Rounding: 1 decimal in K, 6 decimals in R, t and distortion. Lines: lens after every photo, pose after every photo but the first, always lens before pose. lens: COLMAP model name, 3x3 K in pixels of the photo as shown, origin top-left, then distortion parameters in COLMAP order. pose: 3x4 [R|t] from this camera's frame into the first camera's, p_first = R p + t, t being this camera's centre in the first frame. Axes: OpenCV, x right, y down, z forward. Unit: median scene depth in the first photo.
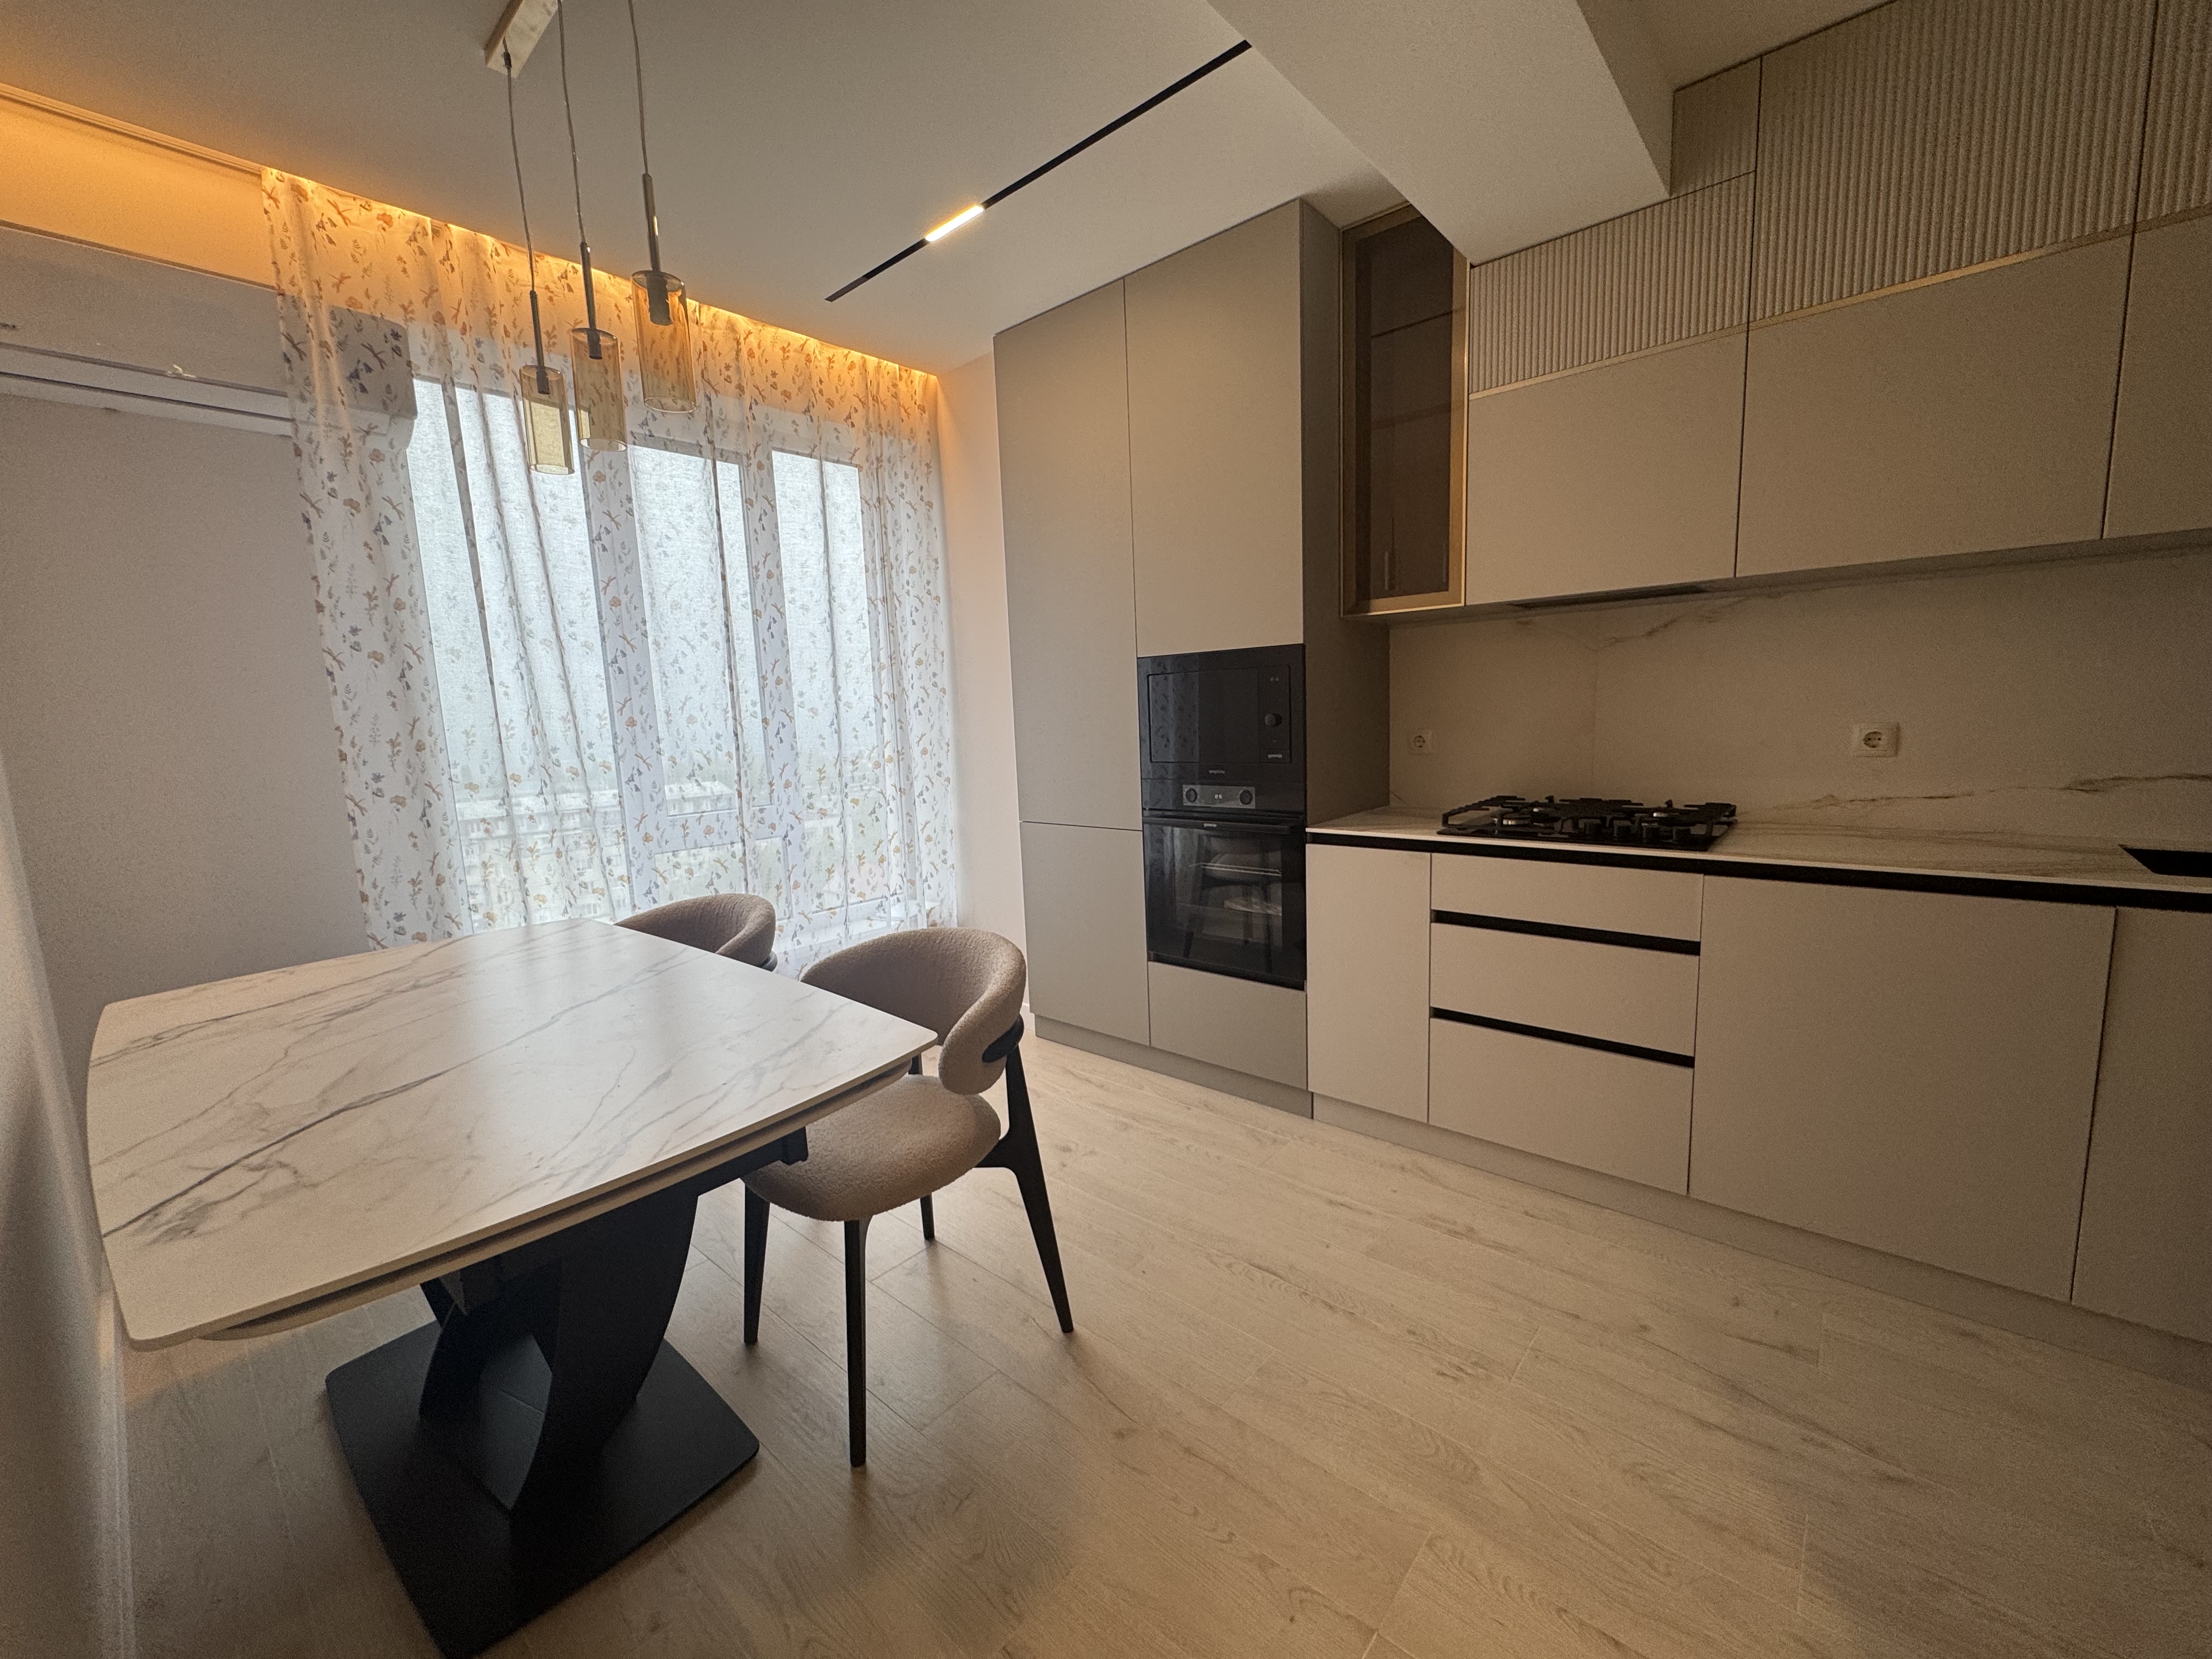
lens RADIAL K [[887.2, 0, 1106.0], [0, 887.2, 829.5], [0, 0, 1]] dist [-0.000704, -0.000493]
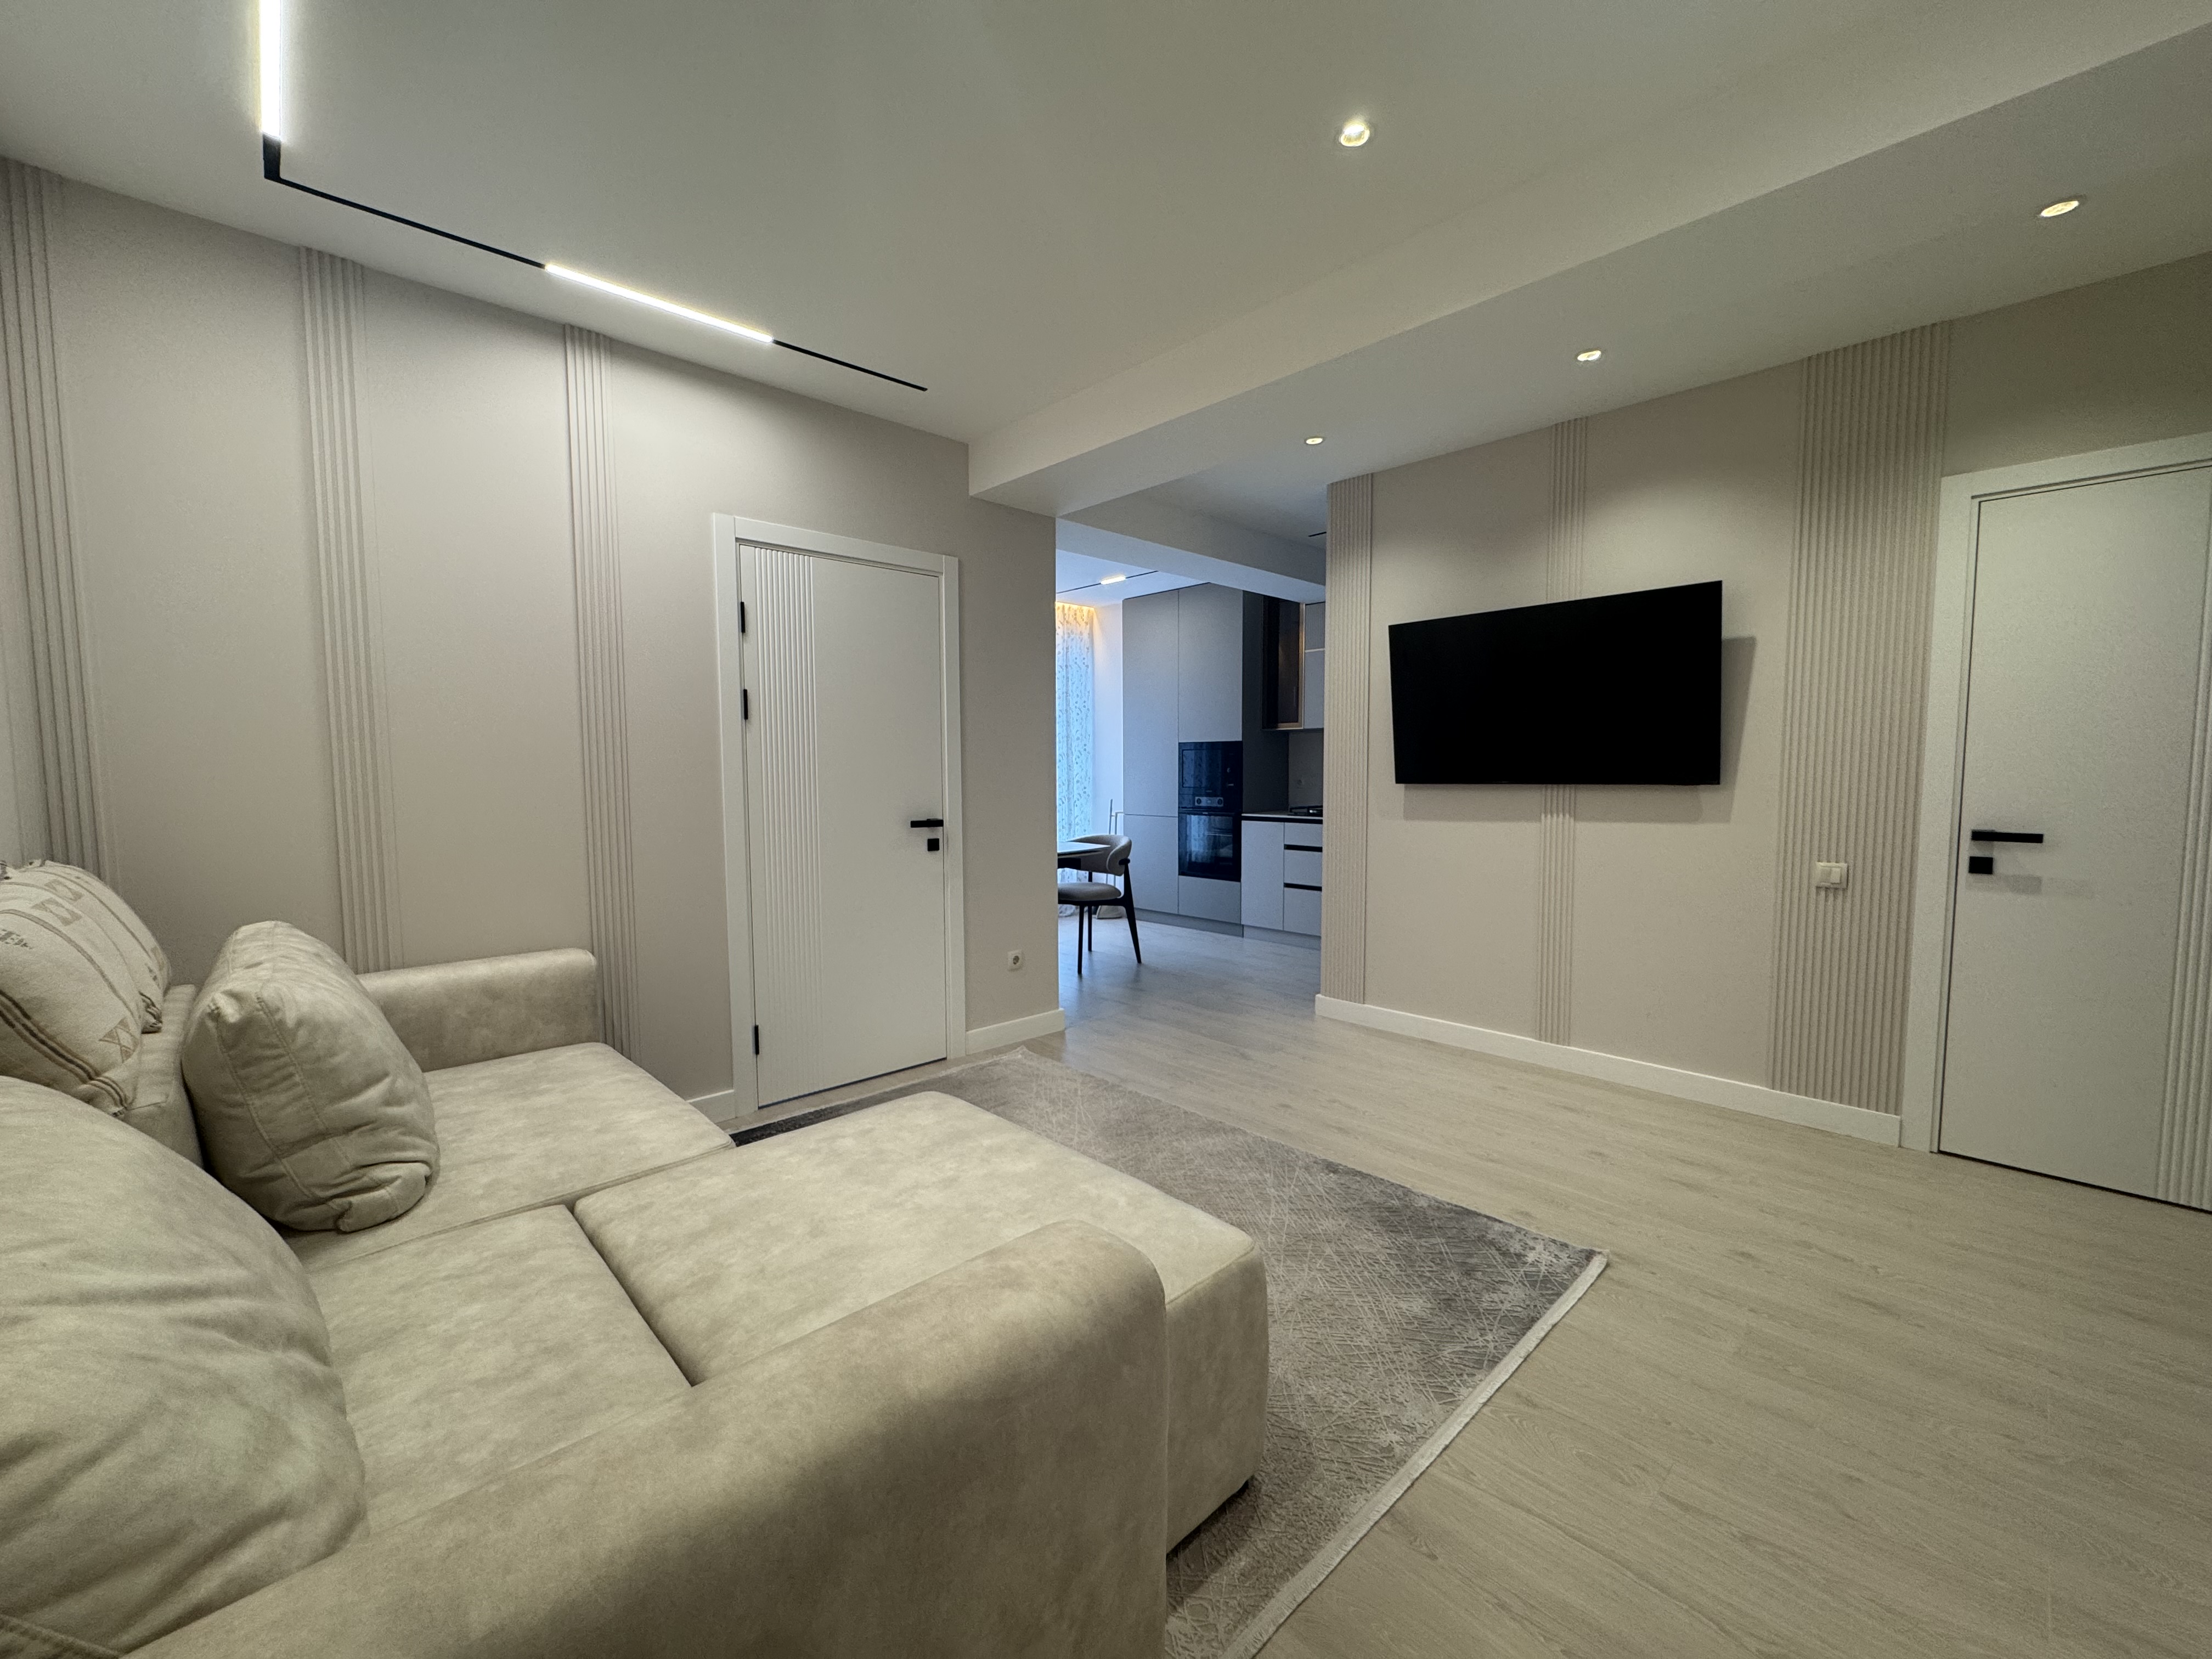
lens RADIAL K [[887.2, 0, 1106.0], [0, 887.2, 829.5], [0, 0, 1]] dist [-0.000704, -0.000493]
pose [[0.995680, 0.042664, -0.082473, 0.059256], [-0.047646, 0.997096, -0.059413, 0.229183], [0.079698, 0.063085, 0.994821, -1.648423]]
